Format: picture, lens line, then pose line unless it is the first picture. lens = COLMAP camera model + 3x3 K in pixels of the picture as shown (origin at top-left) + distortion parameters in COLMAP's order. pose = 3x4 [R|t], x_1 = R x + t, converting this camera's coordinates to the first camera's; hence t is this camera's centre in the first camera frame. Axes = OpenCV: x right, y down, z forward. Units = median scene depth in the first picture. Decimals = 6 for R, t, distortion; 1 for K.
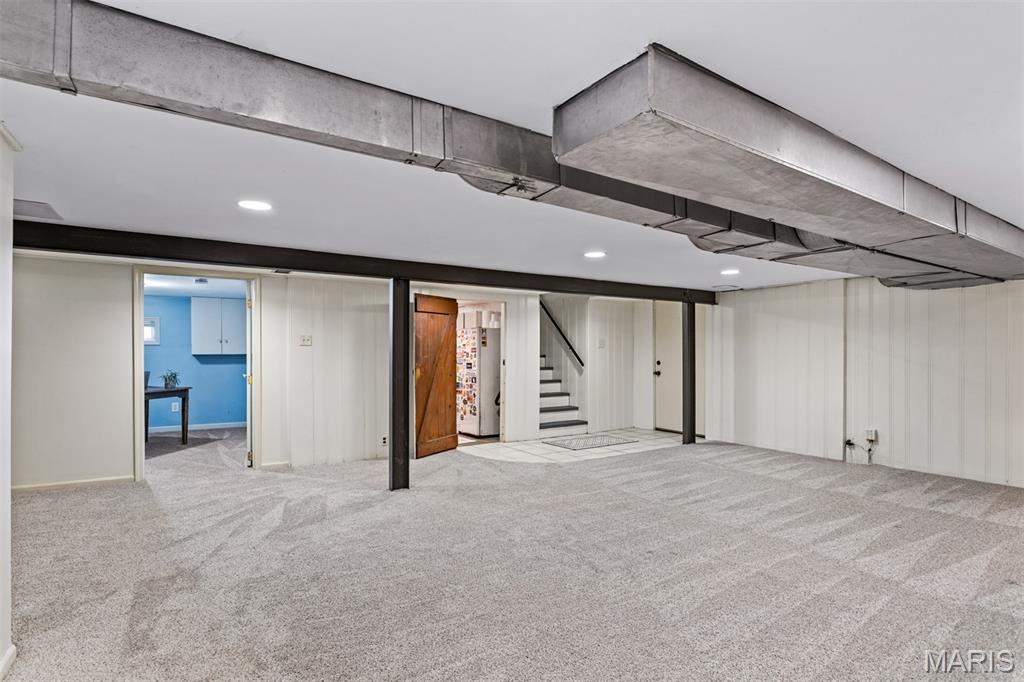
lens RADIAL K [[495.3, 0, 509.1], [0, 495.3, 338.7], [0, 0, 1]] dist [0.000332, 0.000379]
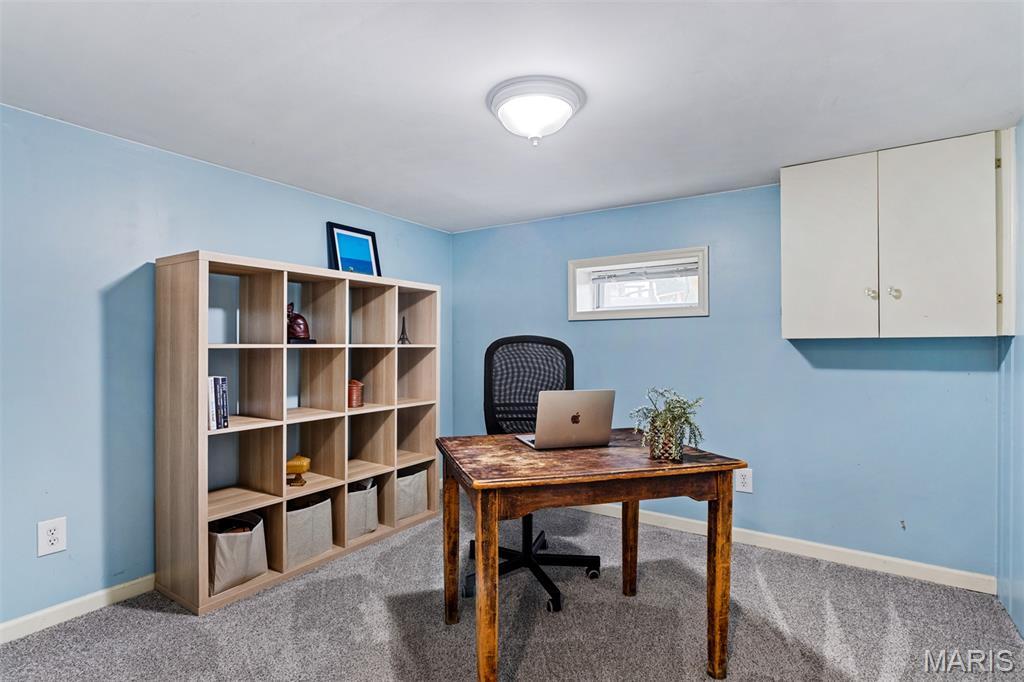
lens RADIAL K [[495.3, 0, 512.4], [0, 495.3, 345.6], [0, 0, 1]] dist [0.000332, 0.000379]
pose [[0.383551, -0.002731, -0.923516, -0.397299], [0.022766, 0.999720, 0.006499, 0.030293], [0.923239, -0.023518, 0.383506, 0.695757]]
